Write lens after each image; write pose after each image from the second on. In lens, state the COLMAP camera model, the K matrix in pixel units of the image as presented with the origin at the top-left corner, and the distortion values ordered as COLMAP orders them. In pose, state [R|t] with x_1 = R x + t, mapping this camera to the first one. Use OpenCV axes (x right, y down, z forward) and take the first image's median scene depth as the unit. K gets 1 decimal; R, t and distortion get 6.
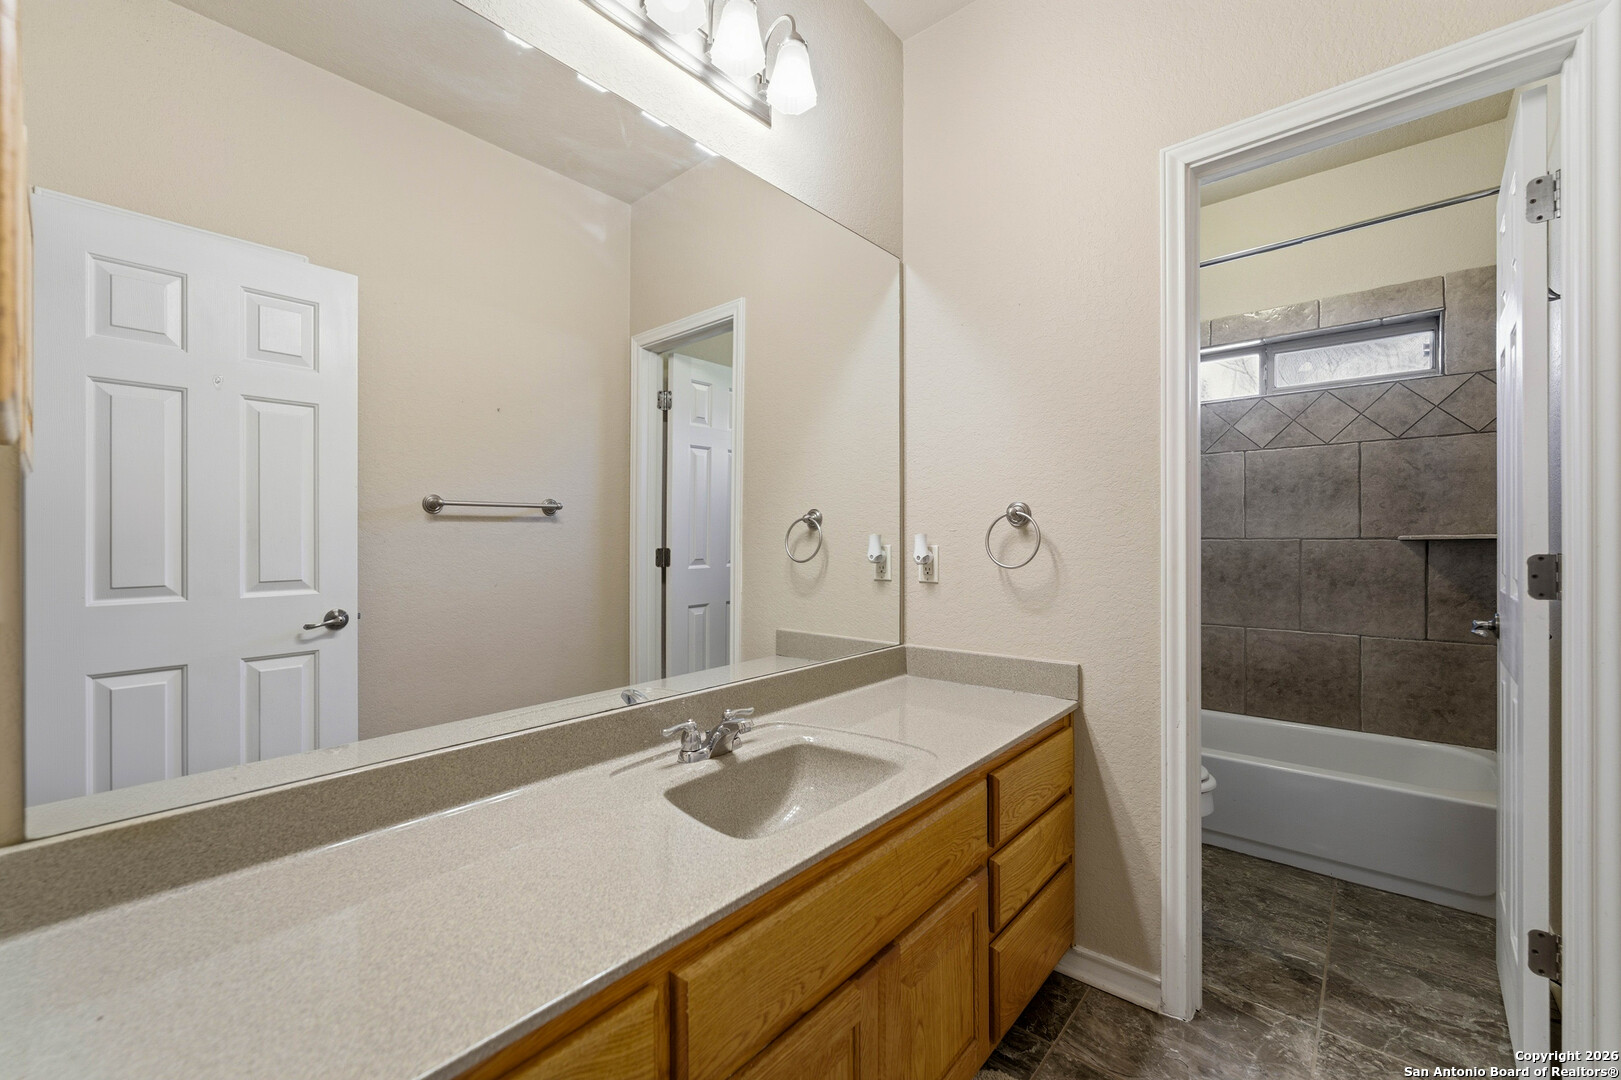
lens RADIAL K [[655.5, 0, 807.7], [0, 655.5, 533.9], [0, 0, 1]] dist [0.000011, -0.000396]
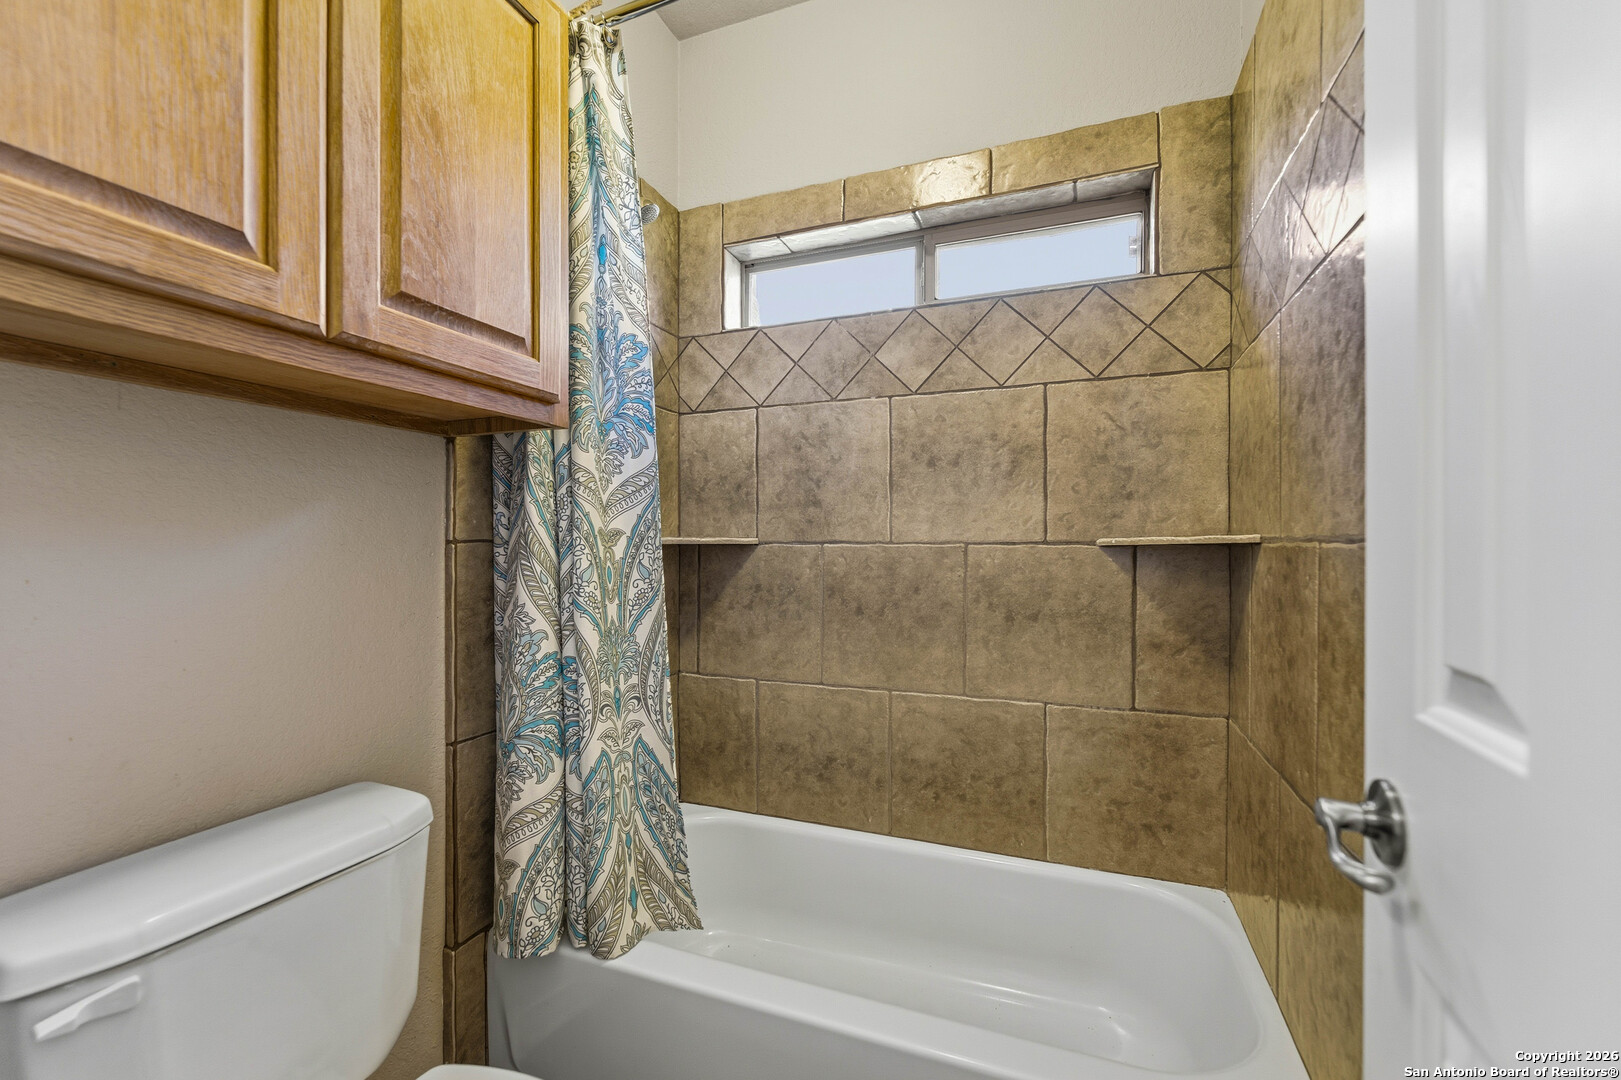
lens RADIAL K [[655.5, 0, 811.7], [0, 655.5, 536.5], [0, 0, 1]] dist [0.000011, -0.000396]
pose [[0.940006, 0.004049, 0.341133, 0.437968], [-0.003553, 0.999992, -0.002078, 0.003022], [-0.341139, 0.000742, 0.940013, 0.510101]]
